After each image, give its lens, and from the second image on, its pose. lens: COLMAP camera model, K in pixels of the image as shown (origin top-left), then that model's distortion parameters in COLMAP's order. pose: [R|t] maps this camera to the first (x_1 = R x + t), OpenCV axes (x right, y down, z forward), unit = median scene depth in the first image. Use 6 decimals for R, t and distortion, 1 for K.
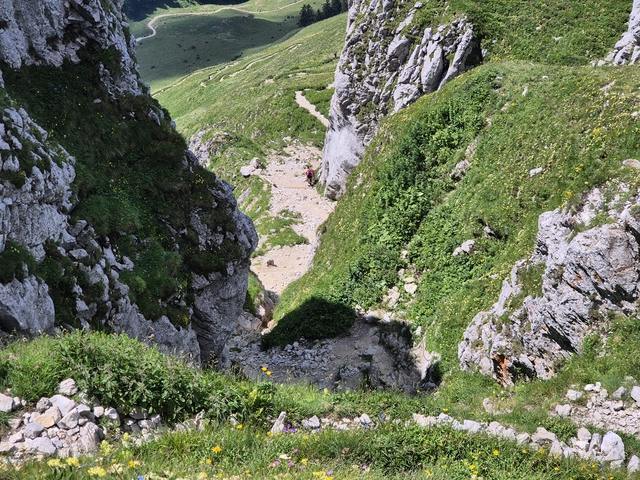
lens RADIAL K [[1290.3, 0, 320.2], [0, 1290.3, 240.0], [0, 0, 1]] dist [0.012602, 0.000000]
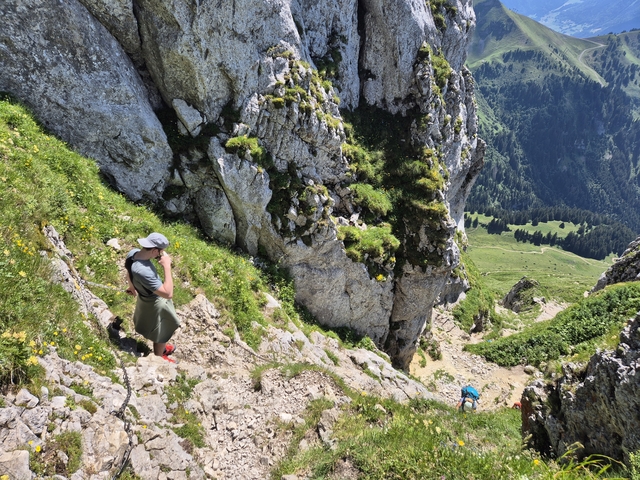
lens RADIAL K [[426.7, 0, 320.6], [0, 426.7, 239.6], [0, 0, 1]] dist [-0.002947, -0.000878]
pose [[0.709309, 0.415163, -0.569667, 0.120253], [-0.491540, 0.870566, 0.022421, 0.044864], [0.505241, 0.264110, 0.821570, 0.530588]]
